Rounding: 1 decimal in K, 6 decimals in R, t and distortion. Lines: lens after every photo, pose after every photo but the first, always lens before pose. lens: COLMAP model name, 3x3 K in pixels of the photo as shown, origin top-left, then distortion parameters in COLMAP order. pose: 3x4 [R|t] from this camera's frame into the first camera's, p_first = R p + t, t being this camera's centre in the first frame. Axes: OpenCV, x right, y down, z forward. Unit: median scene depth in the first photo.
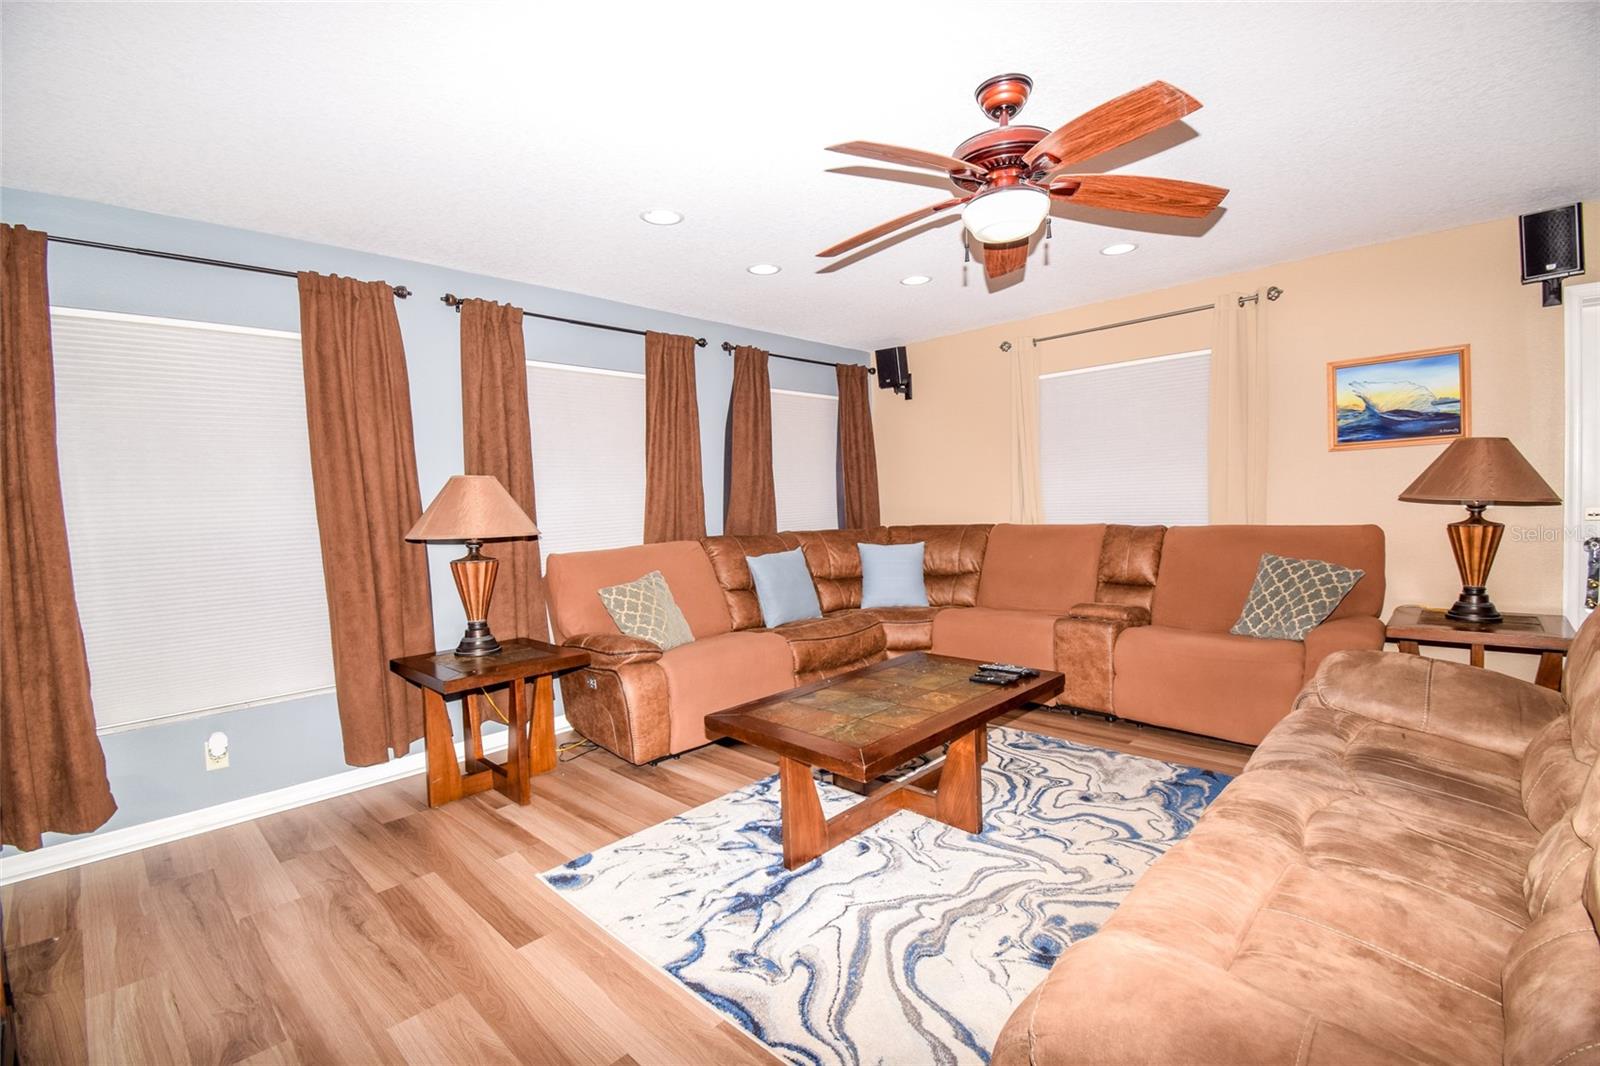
lens RADIAL K [[705.1, 0, 805.0], [0, 705.1, 540.2], [0, 0, 1]] dist [-0.003277, -0.013776]
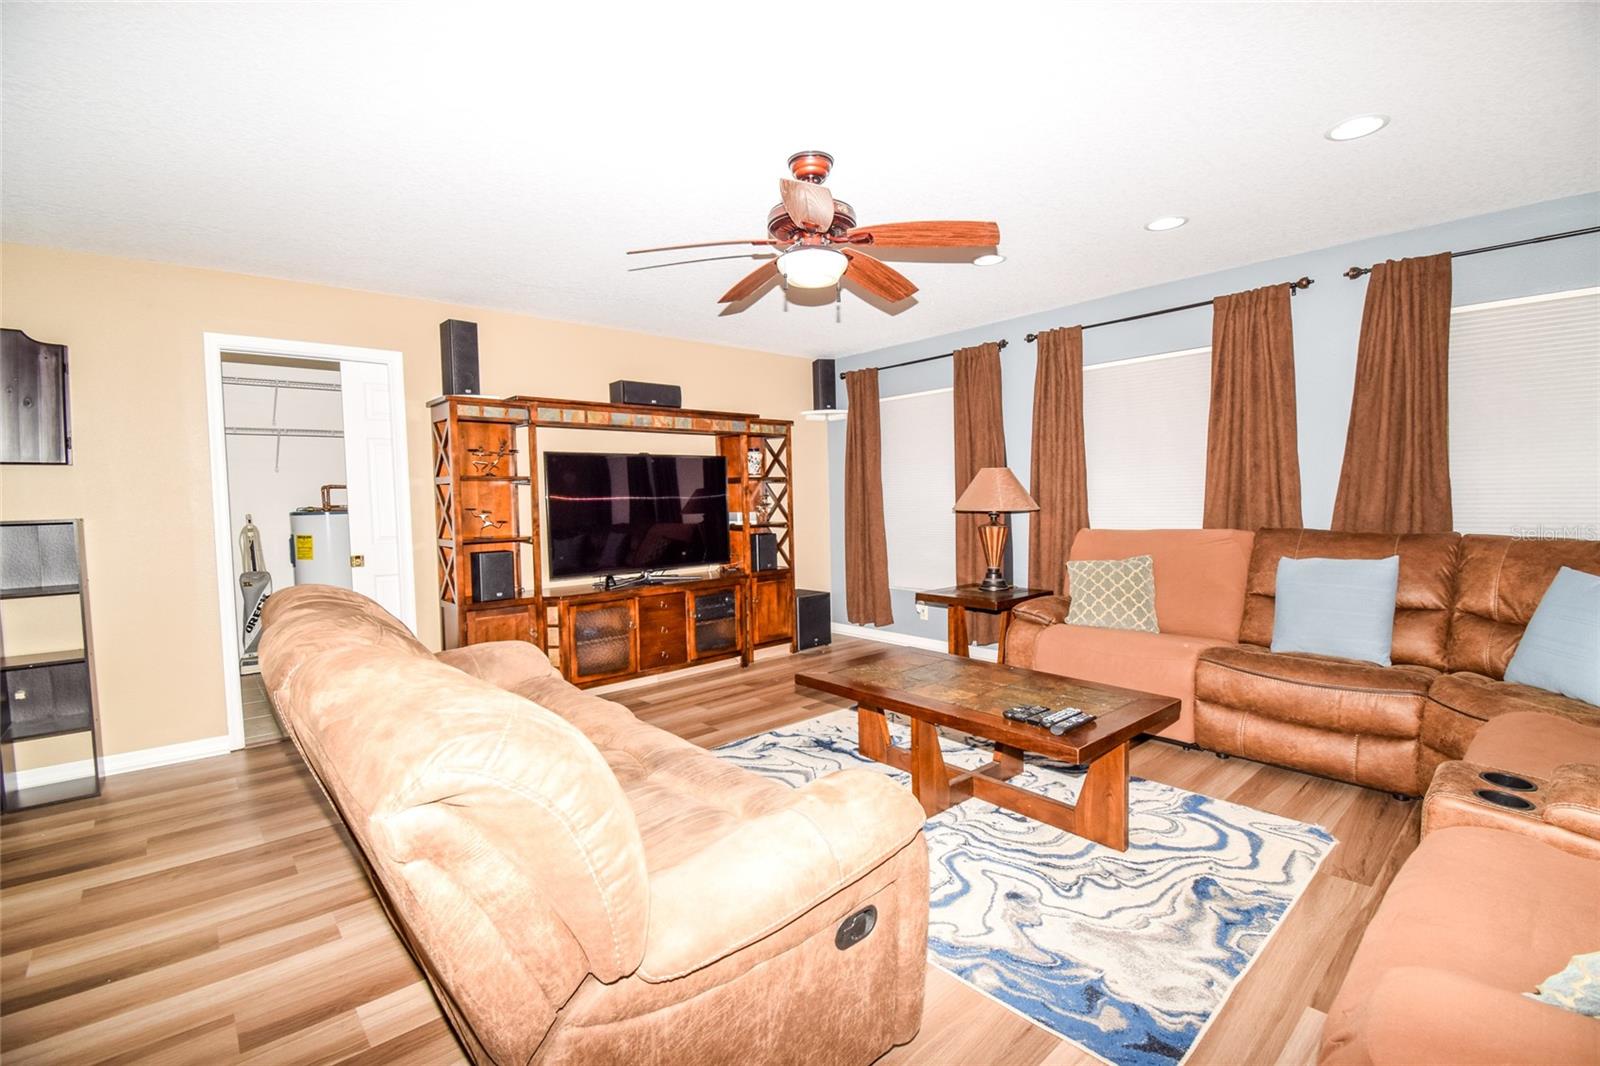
lens RADIAL K [[705.1, 0, 778.0], [0, 705.1, 529.1], [0, 0, 1]] dist [-0.003277, -0.013776]
pose [[-0.111043, 0.087014, -0.989999, 1.117146], [-0.027821, 0.995497, 0.090618, -0.092659], [0.993426, 0.037605, -0.108122, 0.783889]]
